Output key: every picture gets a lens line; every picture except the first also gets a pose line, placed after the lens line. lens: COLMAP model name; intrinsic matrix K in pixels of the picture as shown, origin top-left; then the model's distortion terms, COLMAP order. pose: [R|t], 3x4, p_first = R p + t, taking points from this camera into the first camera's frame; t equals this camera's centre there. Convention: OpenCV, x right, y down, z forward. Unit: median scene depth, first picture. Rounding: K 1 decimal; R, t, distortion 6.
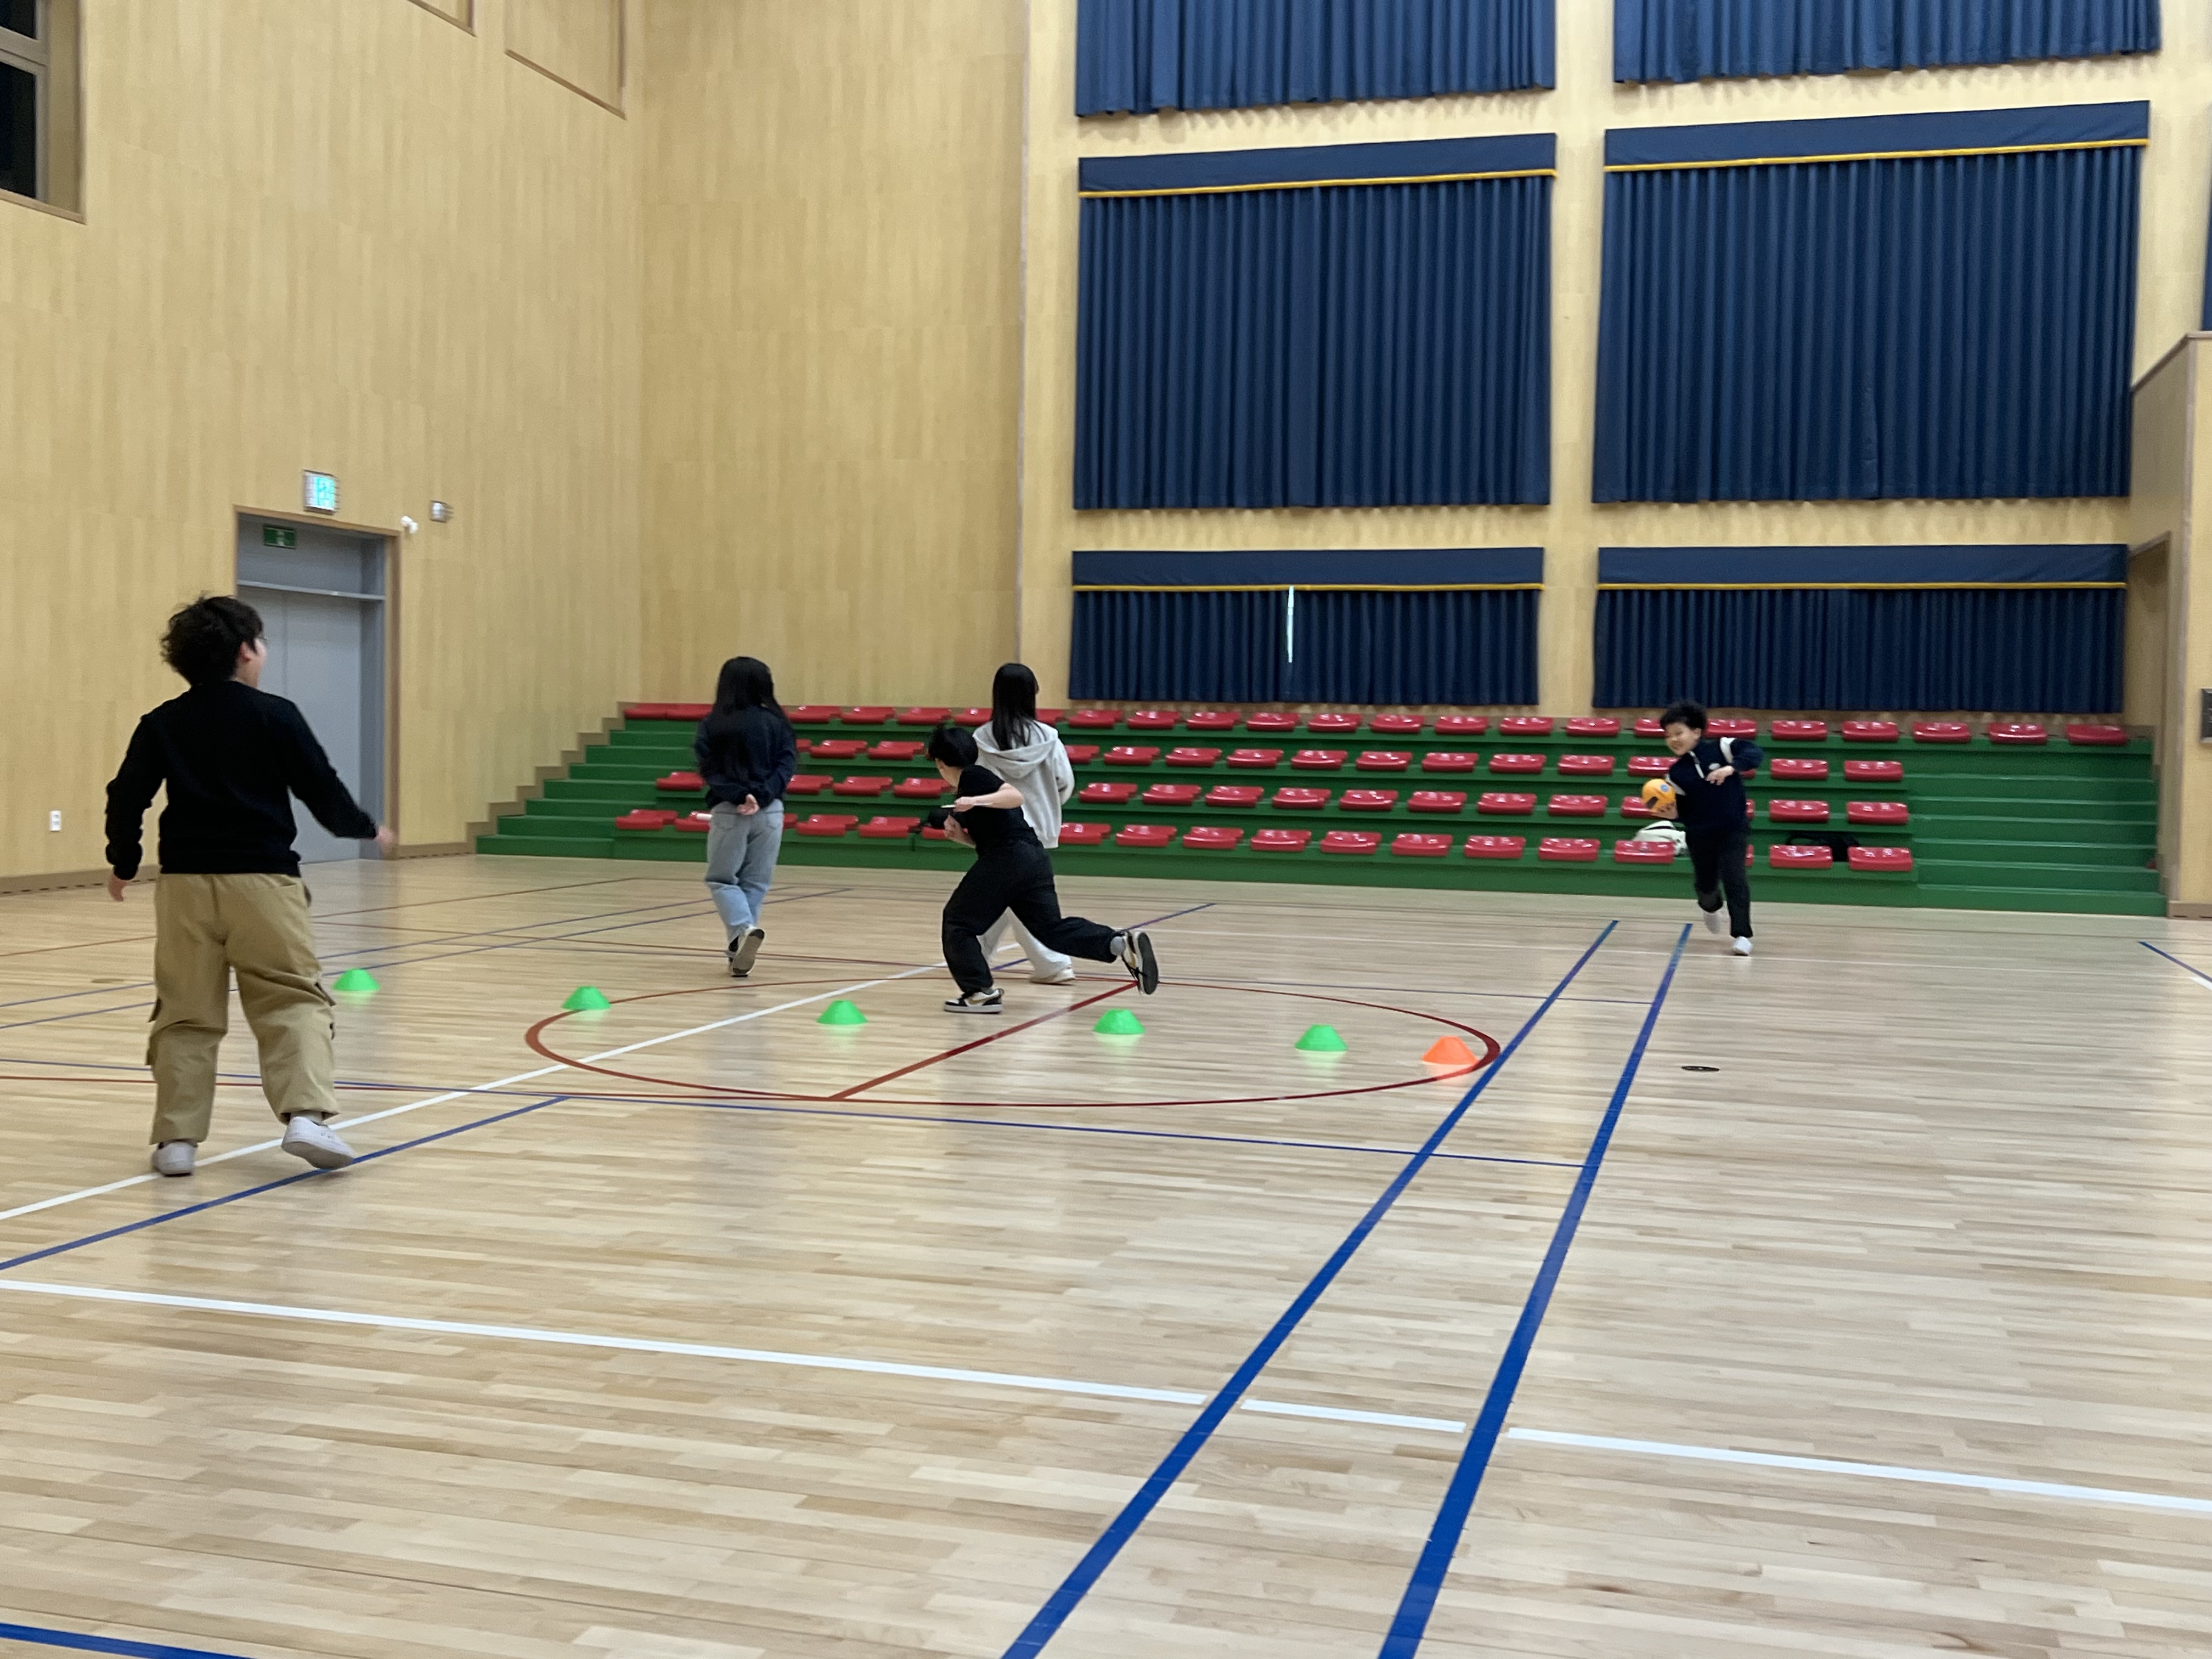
lens RADIAL K [[2322.4, 0, 1086.9], [0, 2322.4, 825.6], [0, 0, 1]] dist [0.027631, 0.000000]
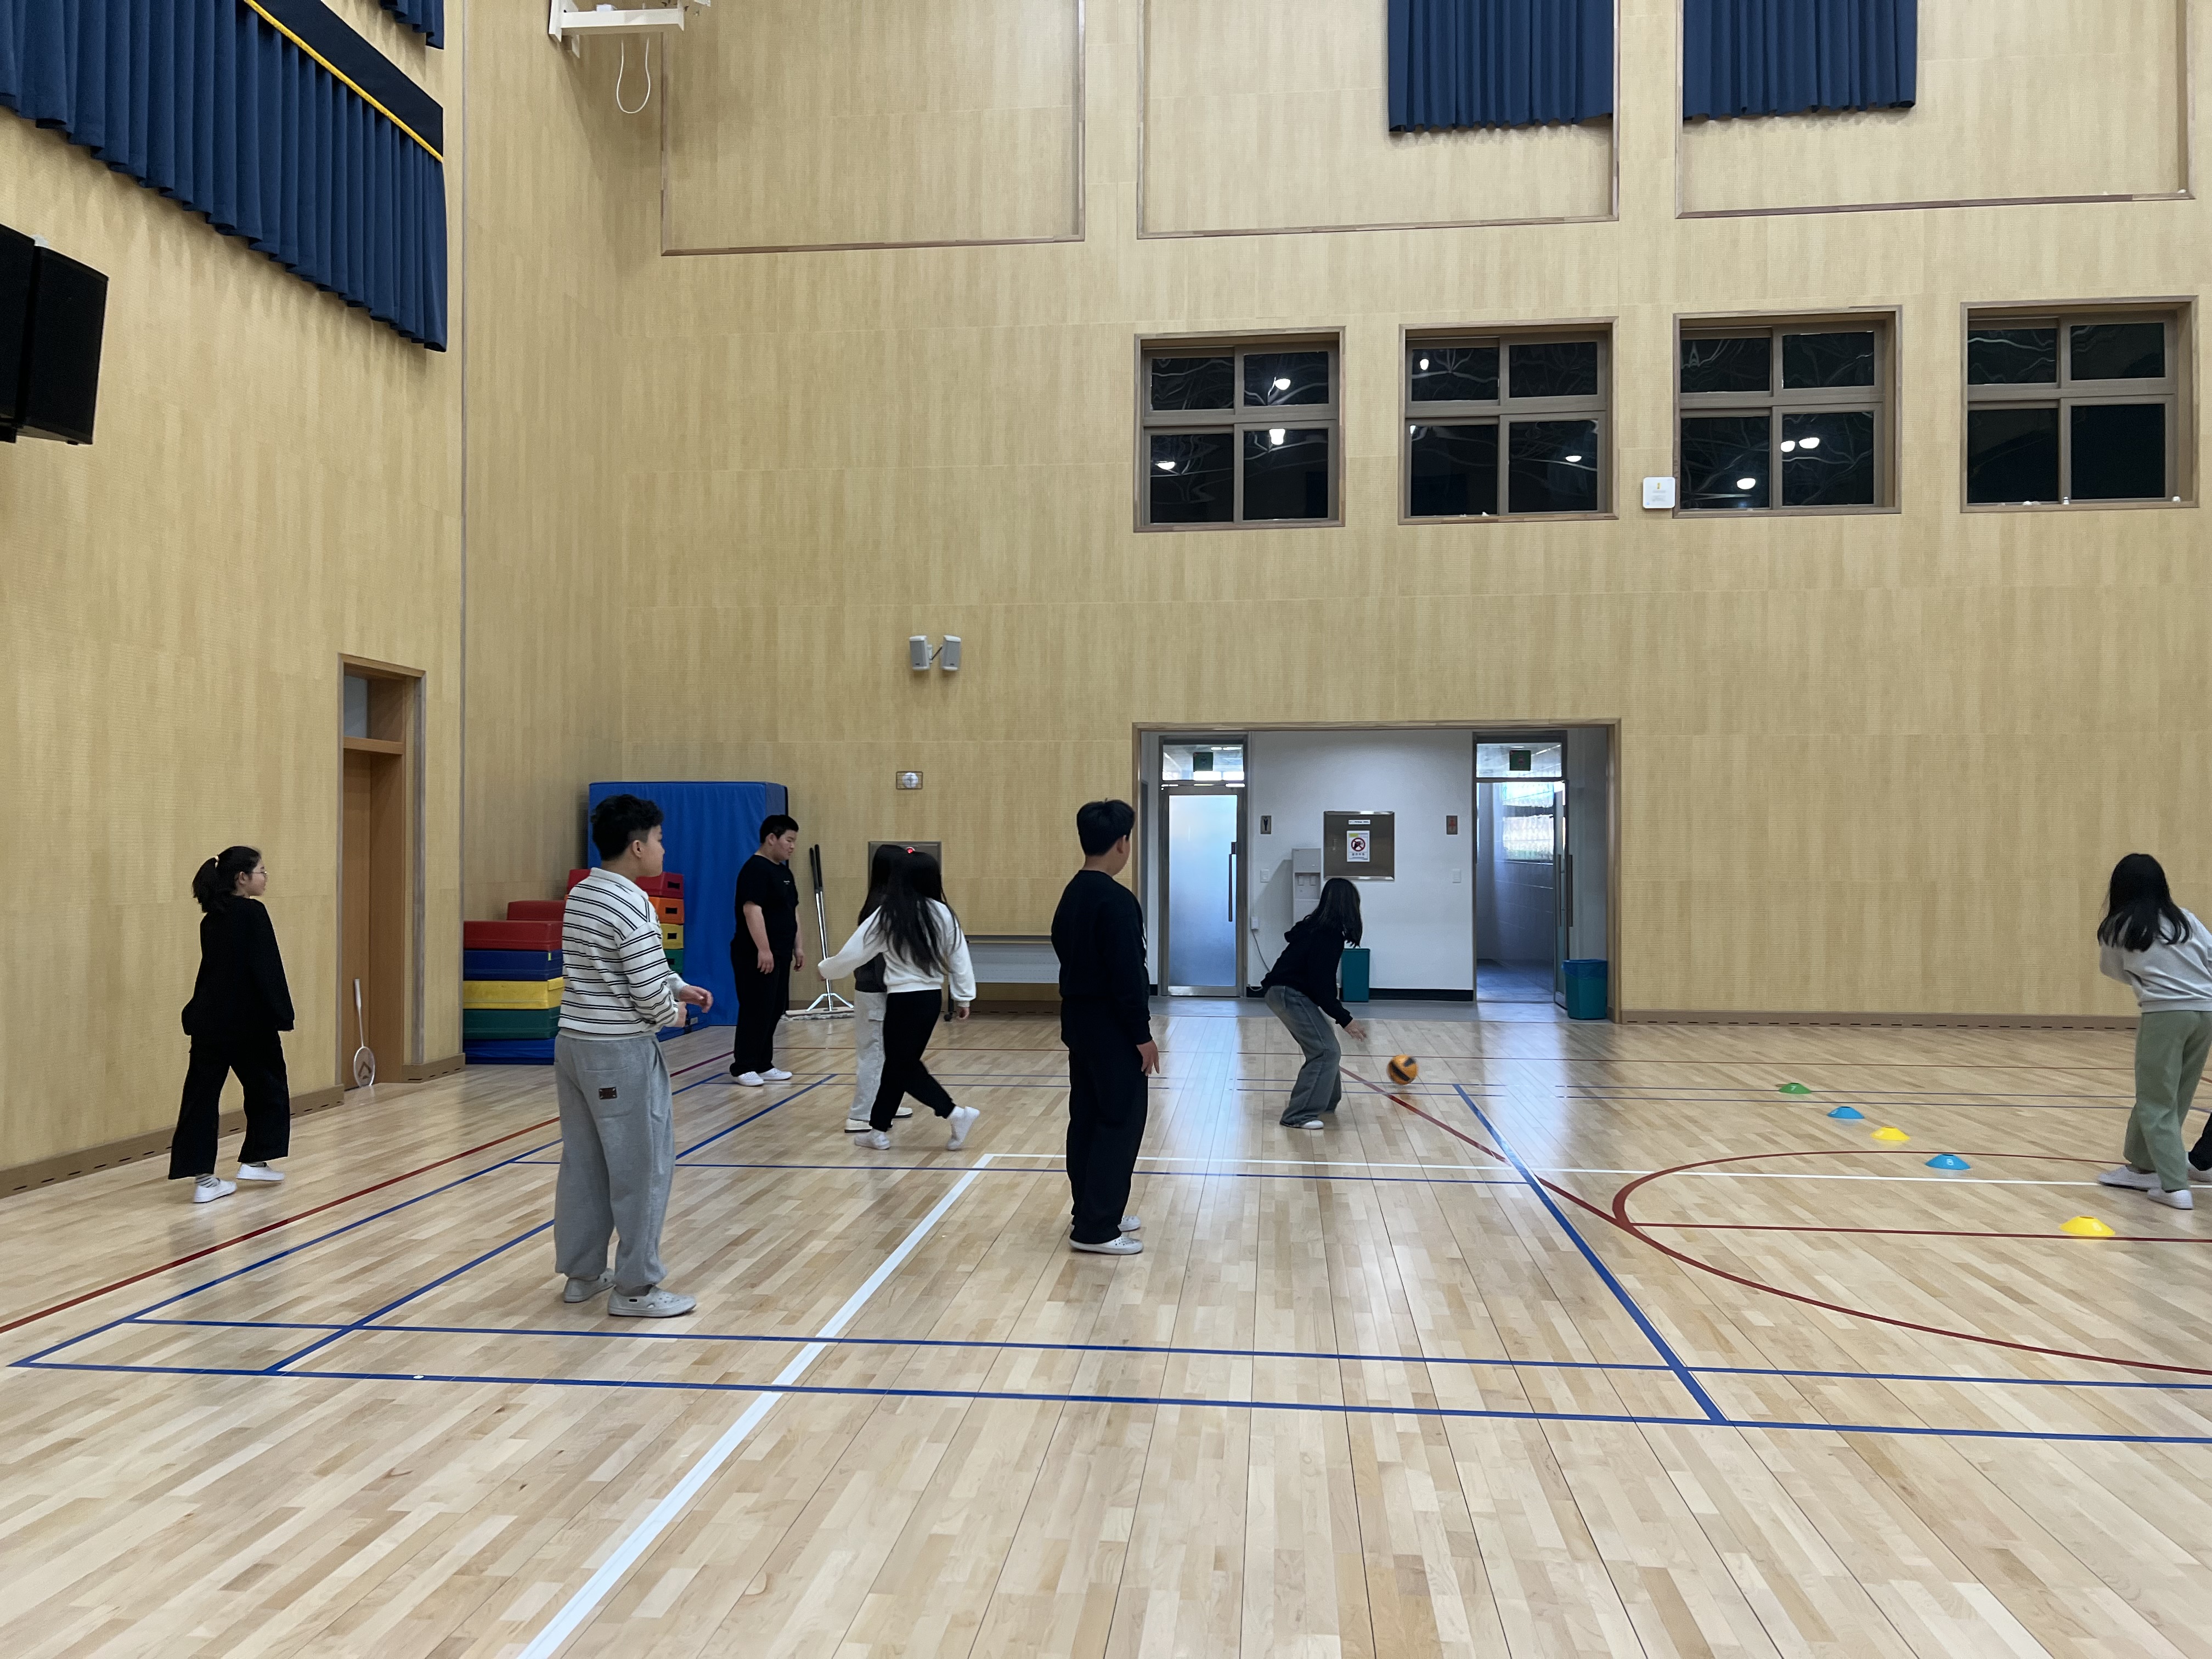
lens RADIAL K [[1656.4, 0, 1101.5], [0, 1656.4, 821.1], [0, 0, 1]] dist [0.049728, -0.039998]
pose [[0.183267, -0.029974, -0.982606, 0.277697], [-0.041187, 0.998423, -0.038138, -0.021526], [0.982200, 0.047460, 0.181743, 0.198229]]
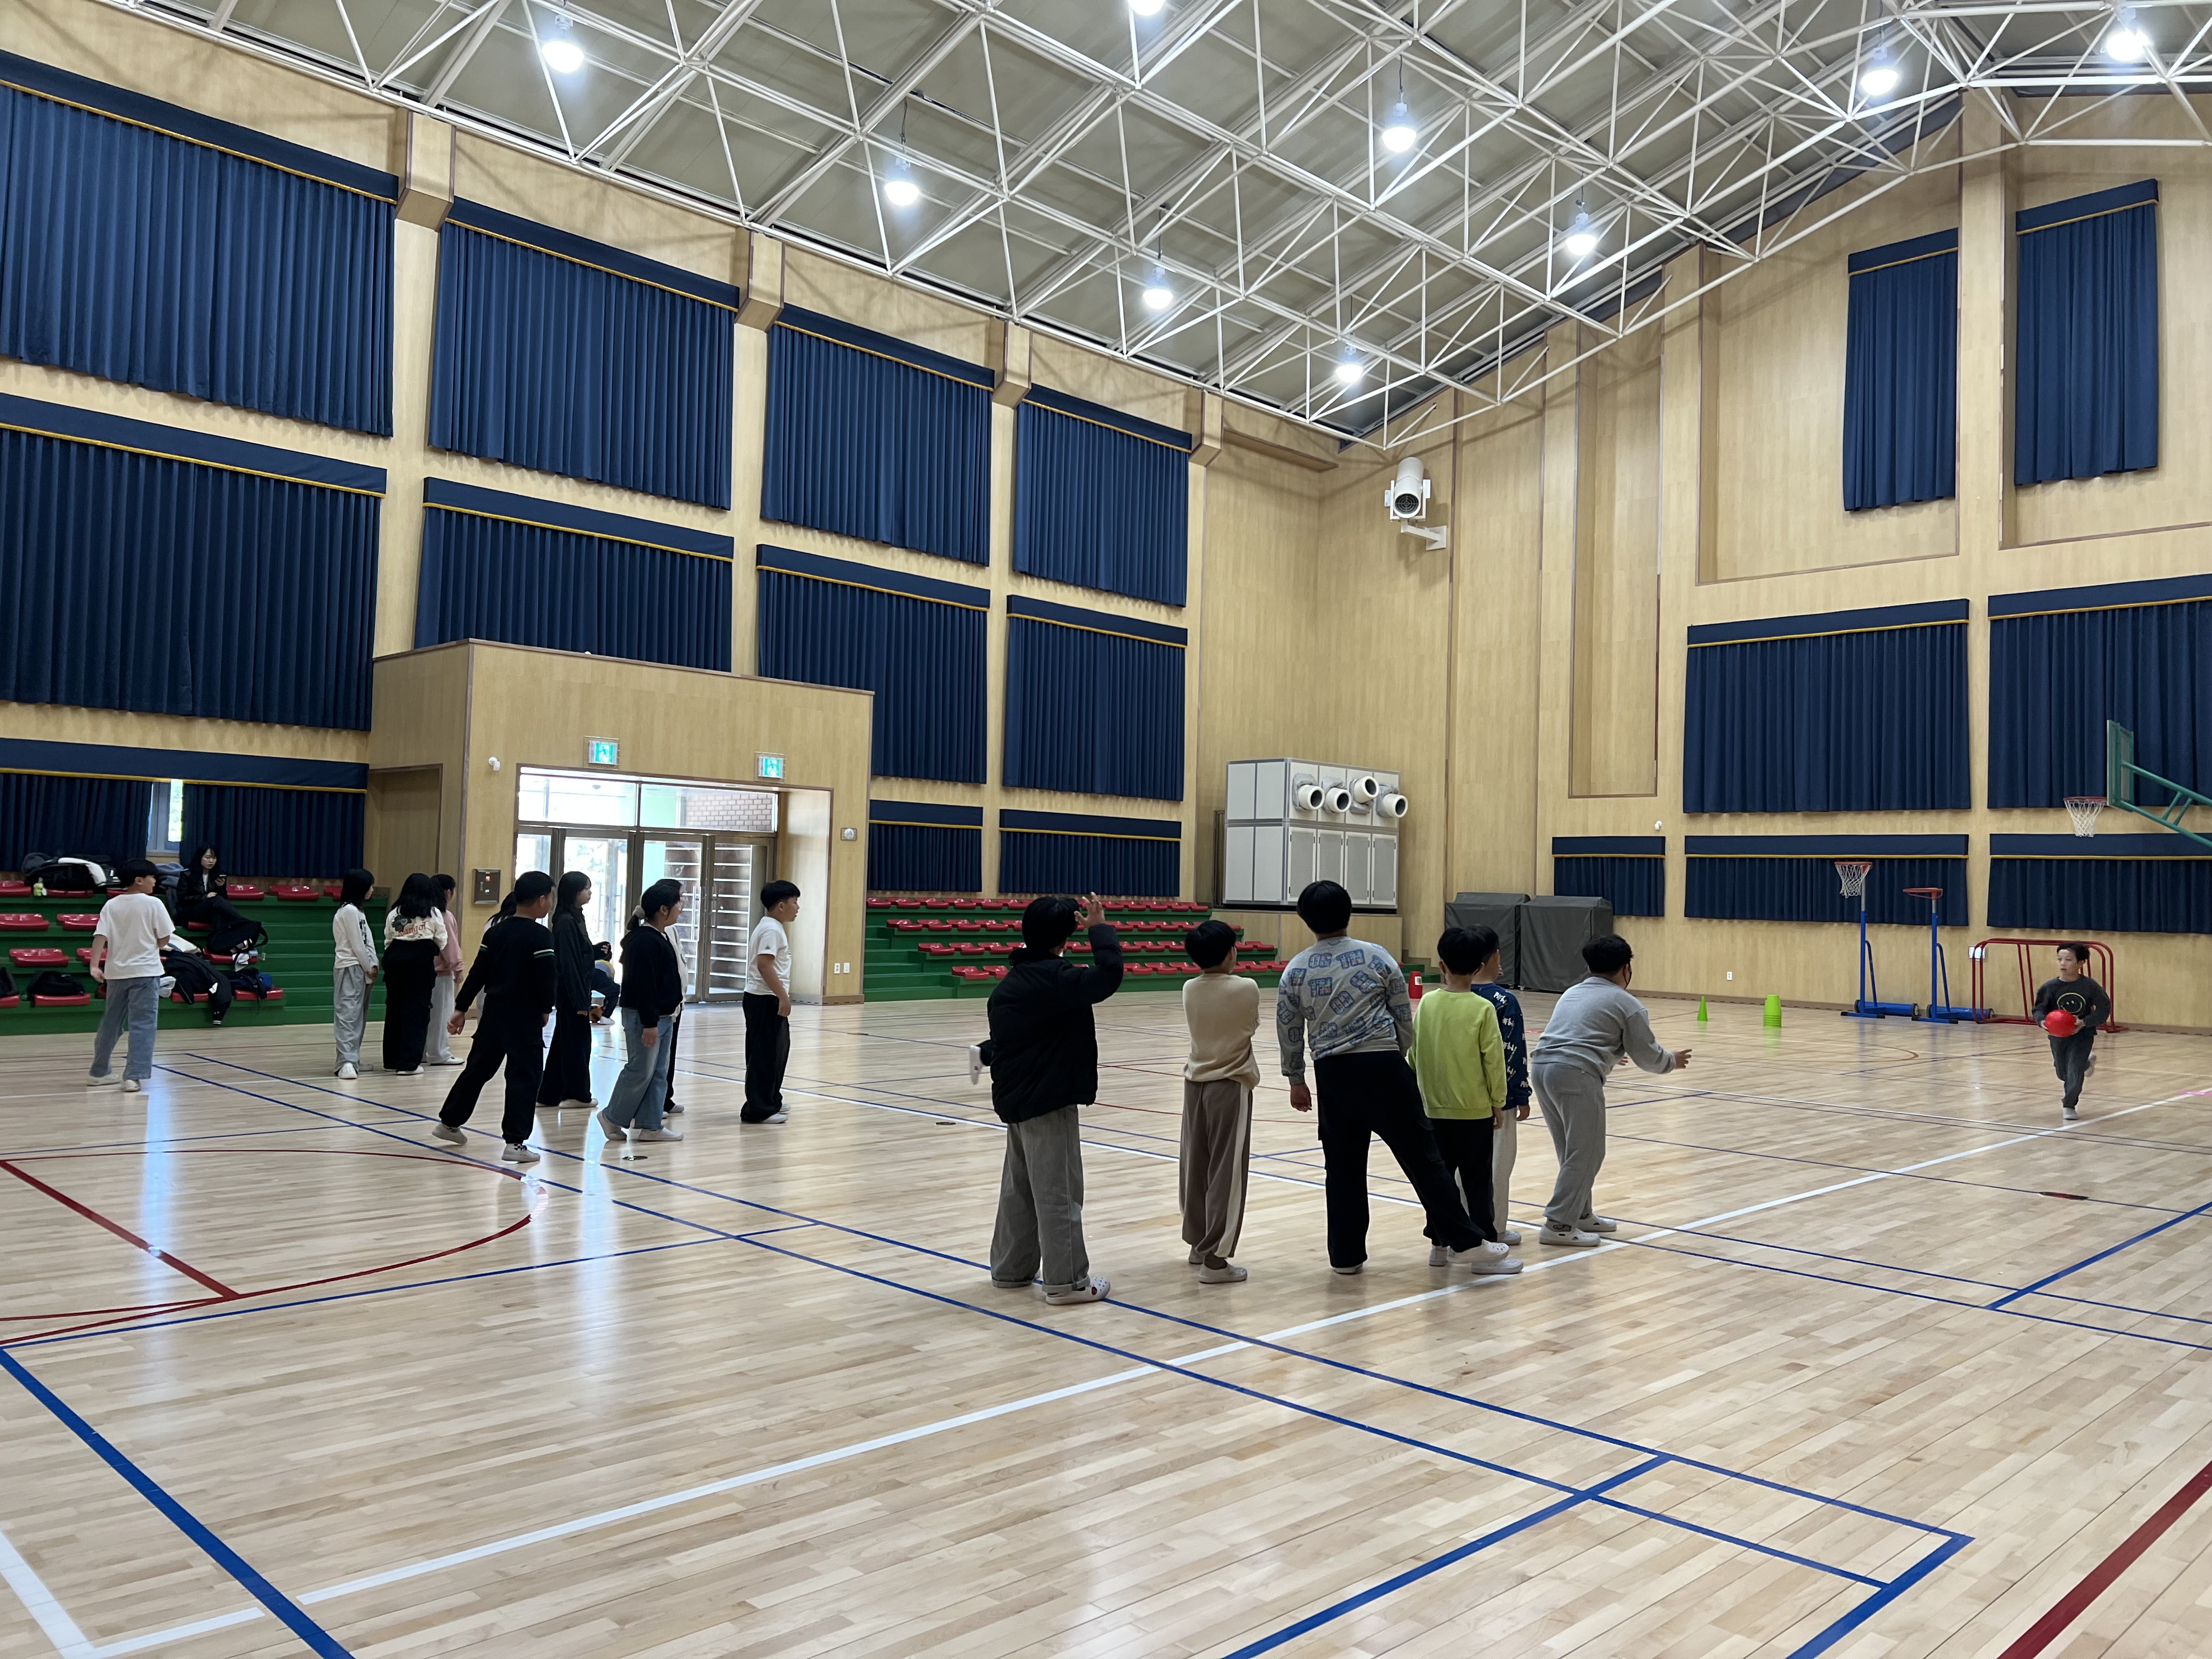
lens RADIAL K [[1656.4, 0, 1119.7], [0, 1656.4, 819.3], [0, 0, 1]] dist [0.049728, -0.039998]
pose [[0.483653, 0.032566, 0.874654, -0.226137], [0.020851, 0.998595, -0.048711, -0.023297], [-0.875011, 0.041797, 0.482295, 0.079029]]
